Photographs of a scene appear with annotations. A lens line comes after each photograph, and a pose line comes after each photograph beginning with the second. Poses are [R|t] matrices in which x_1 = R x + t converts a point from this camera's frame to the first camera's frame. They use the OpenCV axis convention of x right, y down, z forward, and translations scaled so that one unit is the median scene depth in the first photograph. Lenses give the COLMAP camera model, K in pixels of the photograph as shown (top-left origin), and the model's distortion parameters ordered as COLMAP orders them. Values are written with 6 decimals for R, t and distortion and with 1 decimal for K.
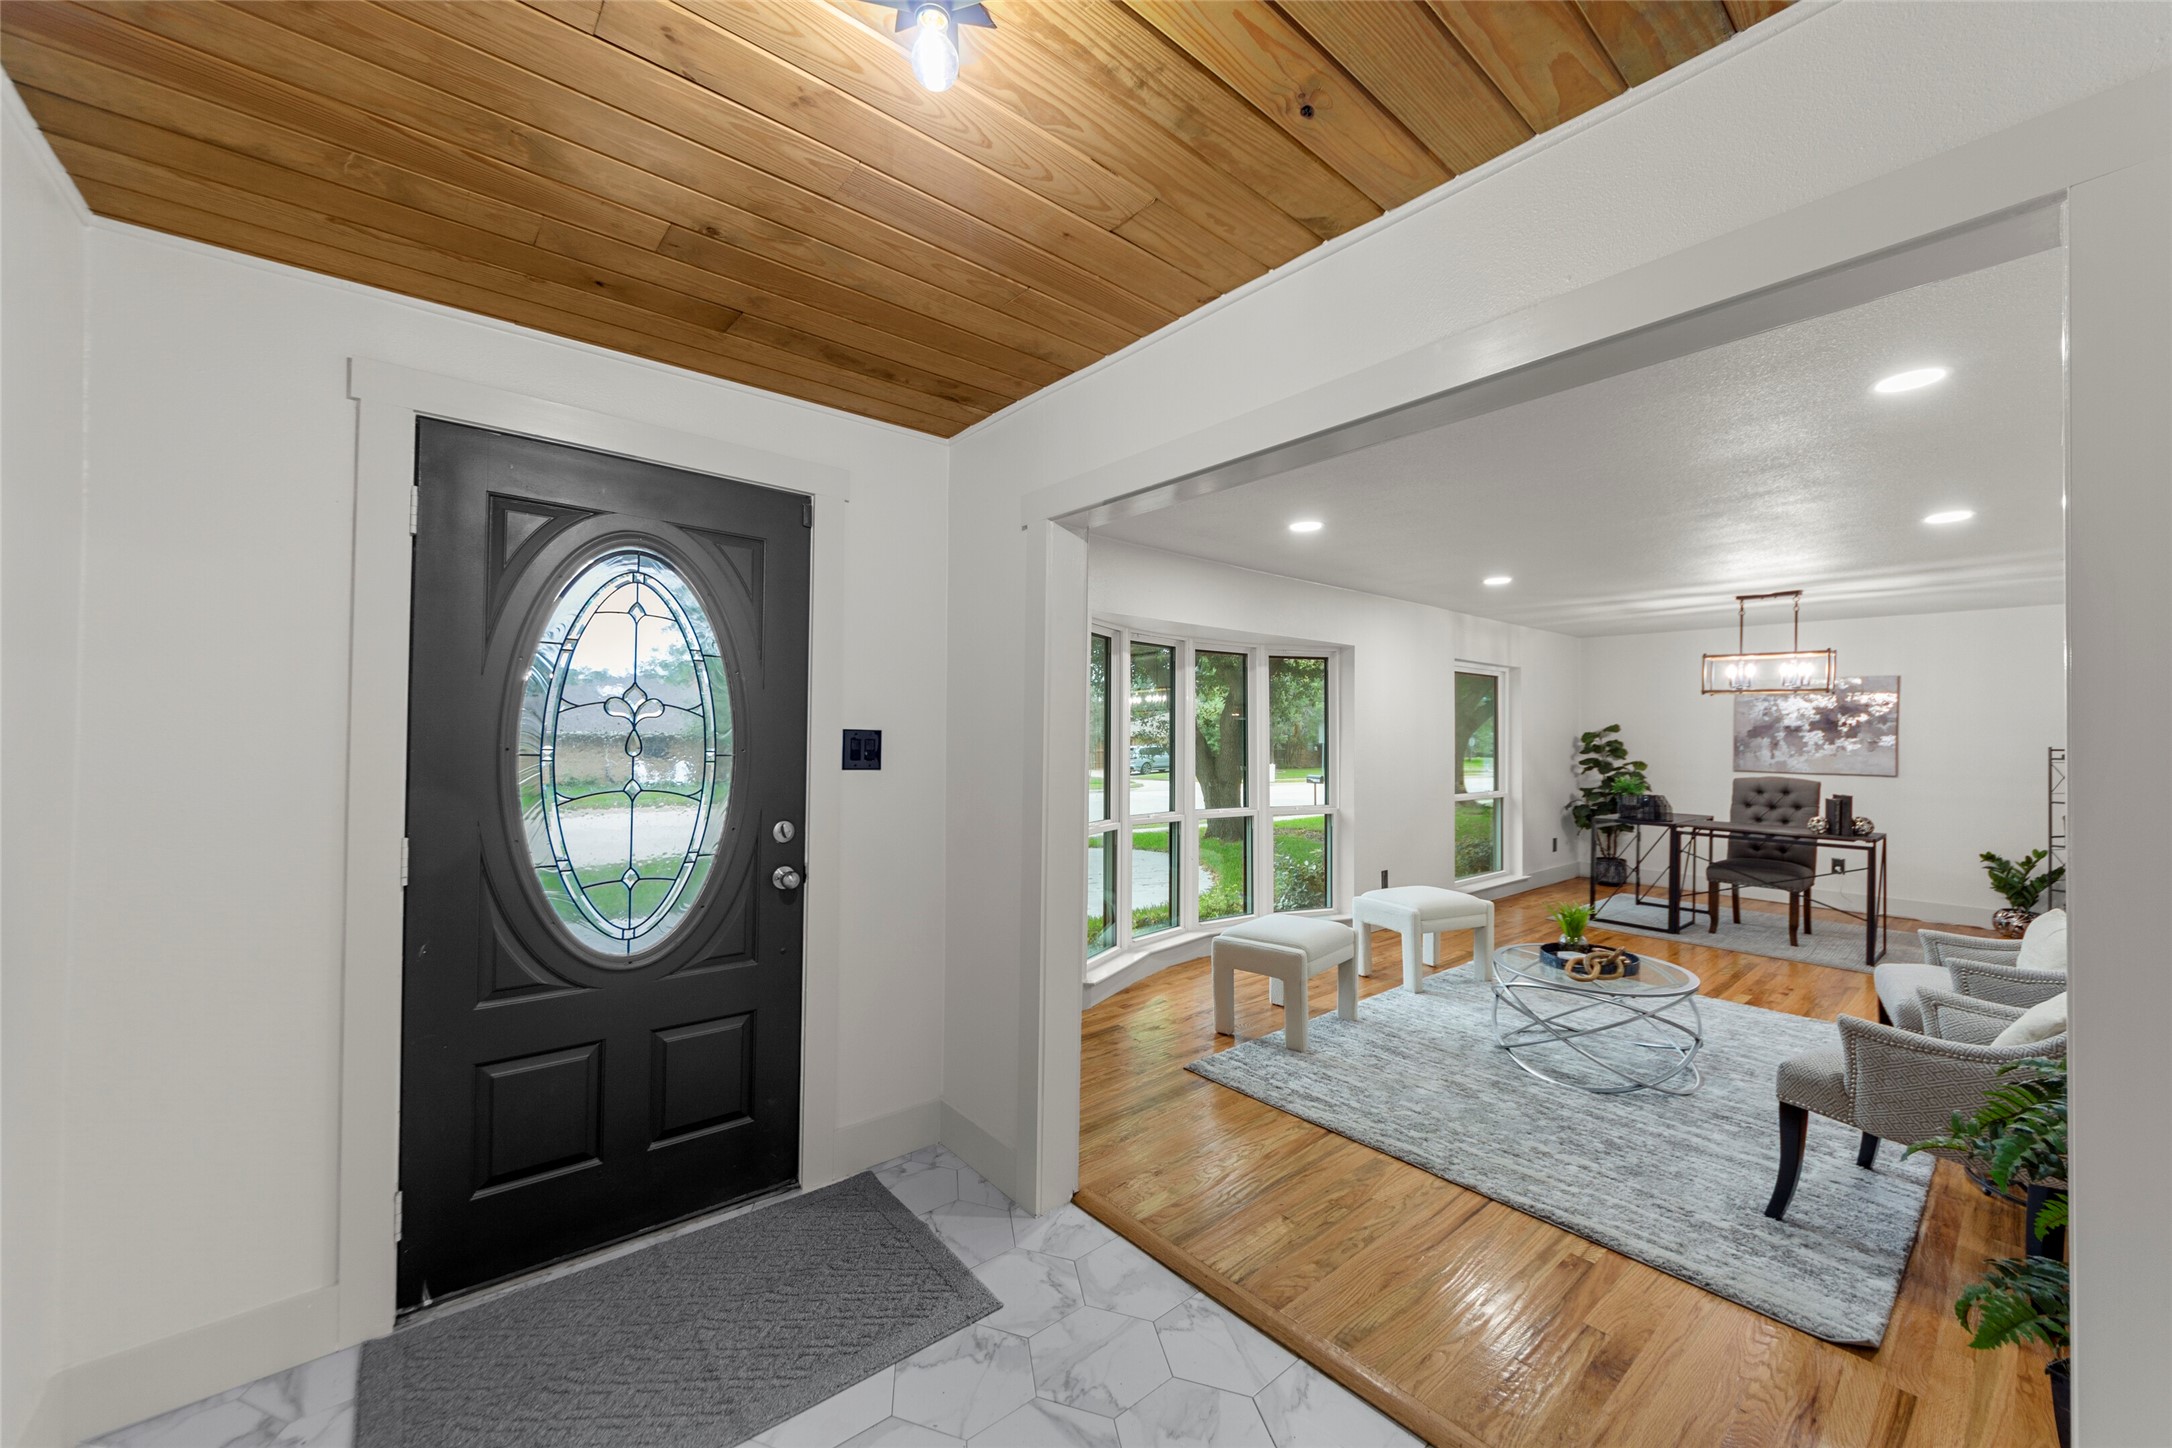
lens RADIAL K [[818.4, 0, 1086.0], [0, 818.4, 724.0], [0, 0, 1]] dist [-0.012278, 0.003285]
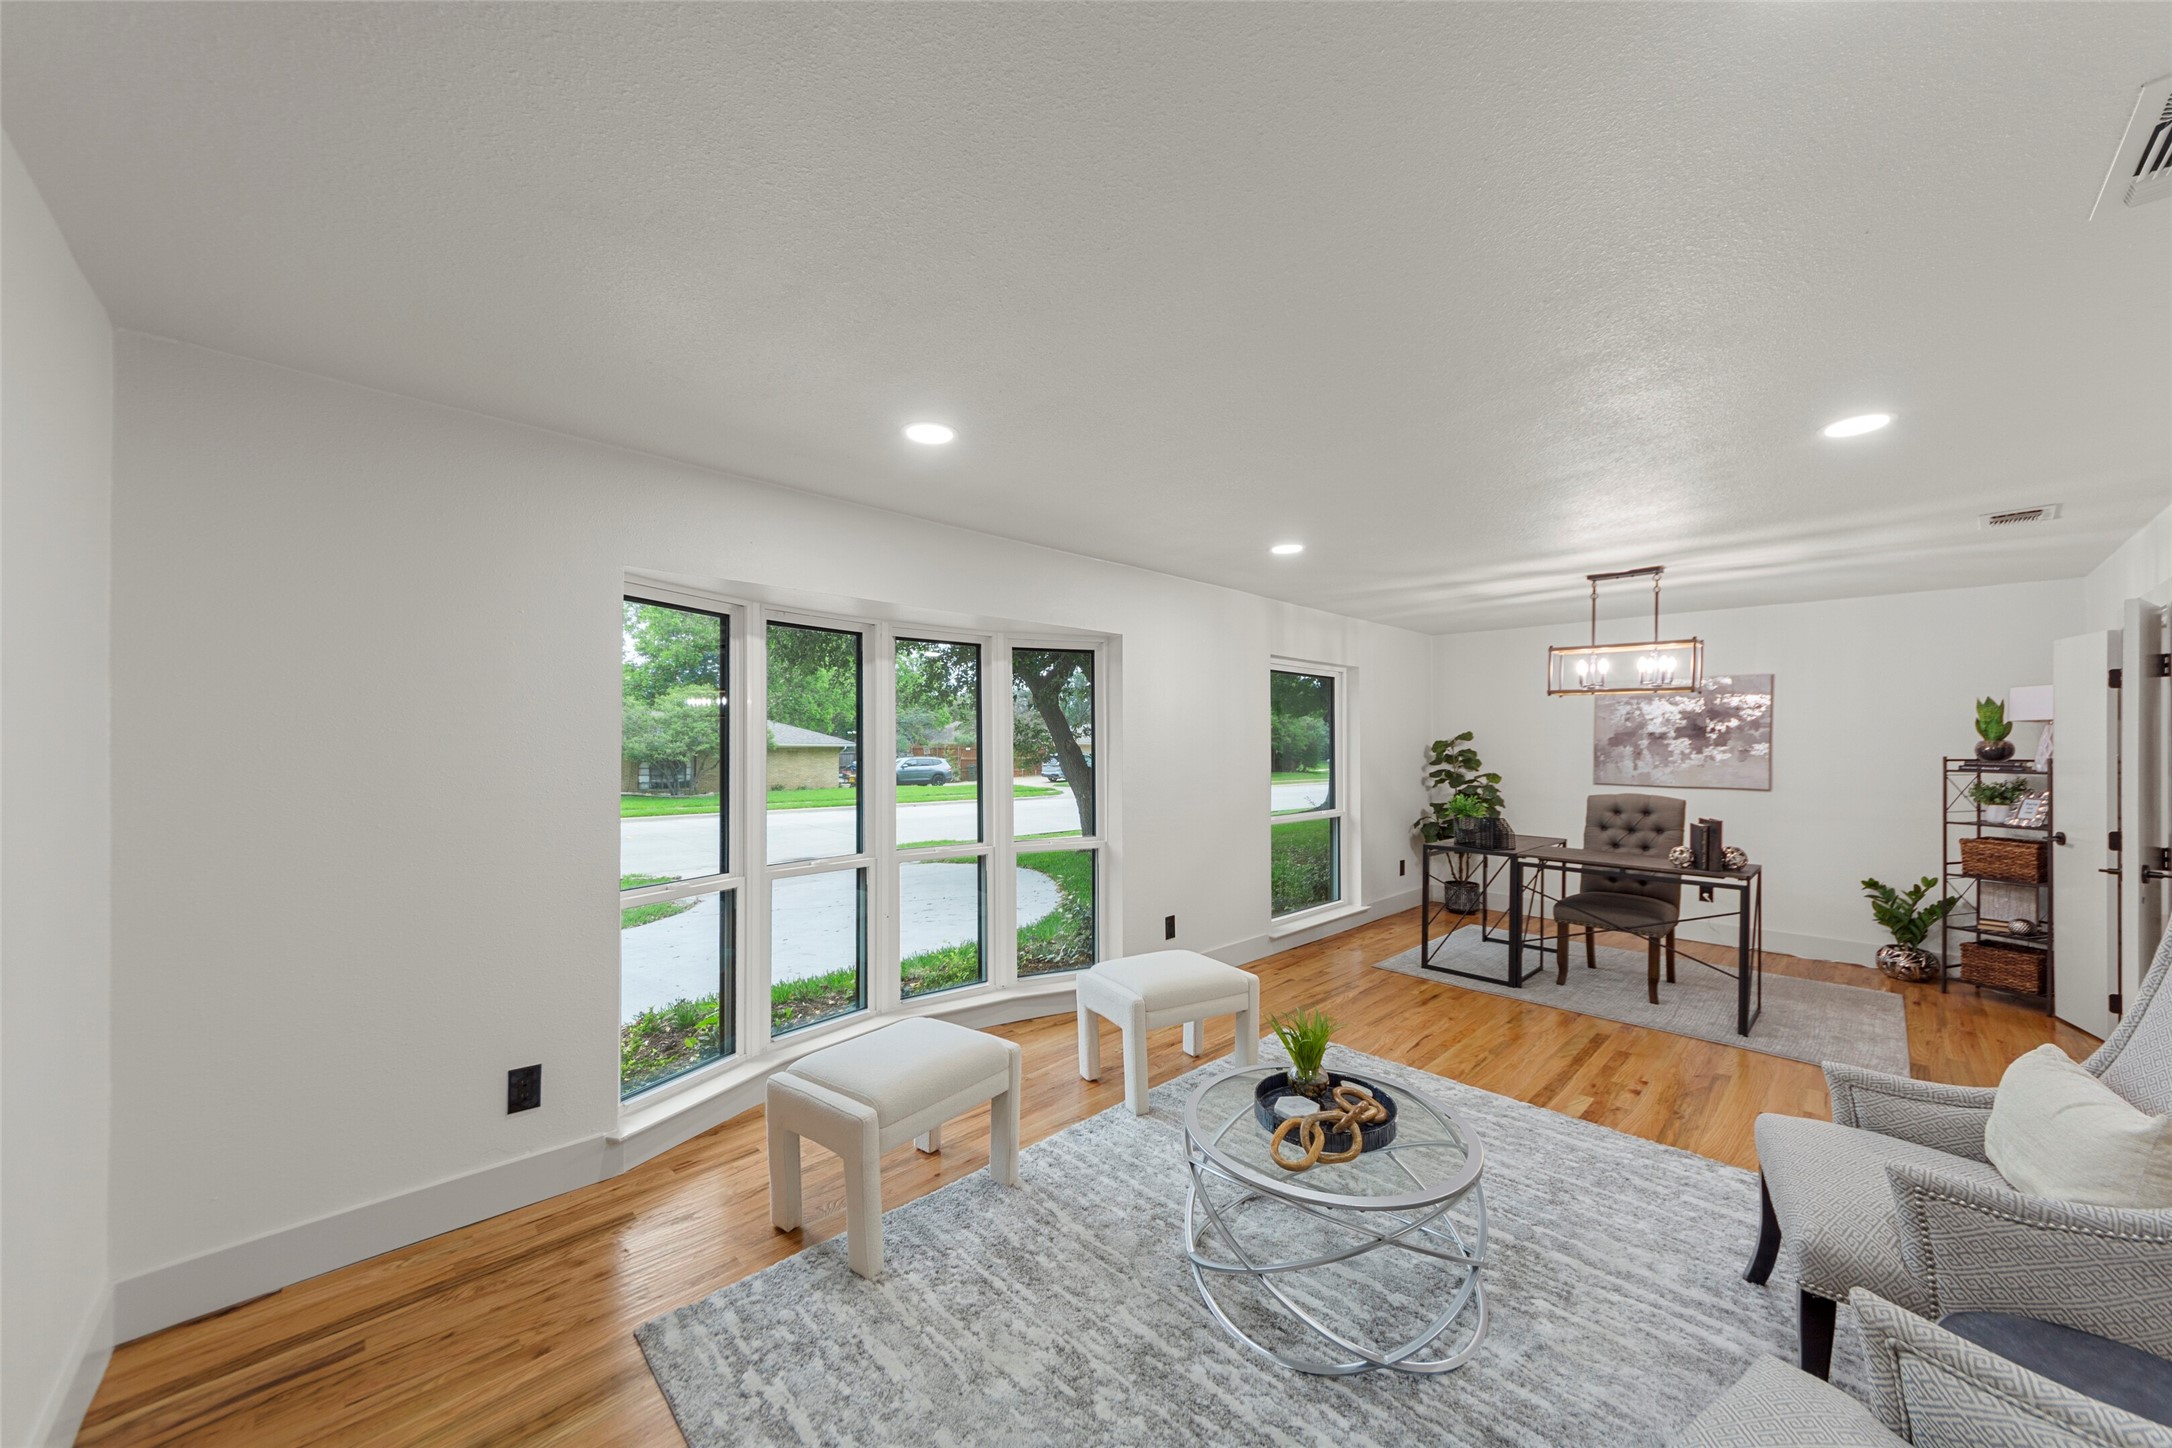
lens RADIAL K [[774.2, 0, 1091.9], [0, 774.2, 738.8], [0, 0, 1]] dist [-0.000886, -0.000213]
pose [[0.997297, -0.006691, 0.073169, 0.232436], [0.006015, 0.999937, 0.009467, -0.002747], [-0.073228, -0.009001, 0.997275, 0.245850]]
